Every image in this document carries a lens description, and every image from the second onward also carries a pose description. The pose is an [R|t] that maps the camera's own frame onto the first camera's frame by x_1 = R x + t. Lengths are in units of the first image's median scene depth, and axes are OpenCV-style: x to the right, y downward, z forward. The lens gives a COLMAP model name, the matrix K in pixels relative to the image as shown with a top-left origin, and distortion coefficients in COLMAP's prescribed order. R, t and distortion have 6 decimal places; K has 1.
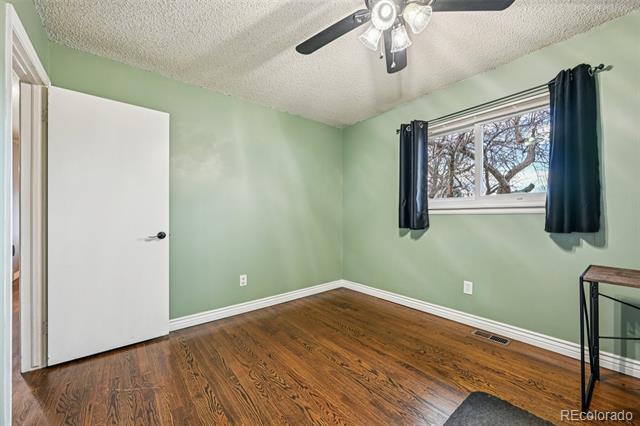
lens RADIAL K [[249.5, 0, 322.1], [0, 249.5, 214.5], [0, 0, 1]] dist [-0.003184, -0.000248]
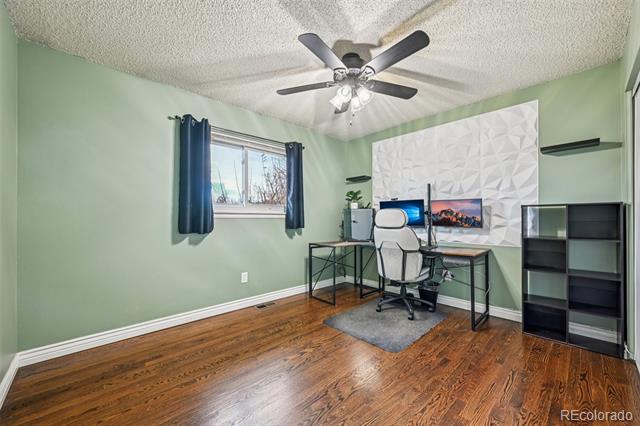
lens RADIAL K [[249.5, 0, 323.7], [0, 249.5, 218.0], [0, 0, 1]] dist [-0.003184, -0.000248]
pose [[-0.076144, 0.011685, 0.997028, -0.769713], [-0.004609, 0.999917, -0.012071, 0.012352], [-0.997086, -0.005515, -0.076083, 0.793533]]
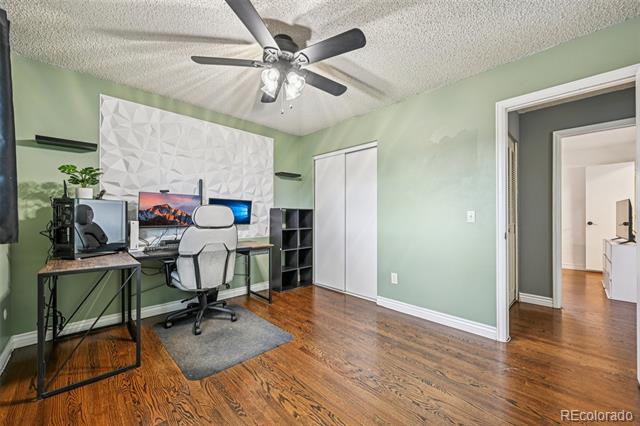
lens RADIAL K [[249.5, 0, 321.1], [0, 249.5, 216.0], [0, 0, 1]] dist [-0.003184, -0.000248]
pose [[-0.996227, 0.004218, -0.086687, 0.117550], [0.005058, 0.999942, -0.009469, 0.007947], [0.086642, -0.009872, -0.996191, 1.497338]]
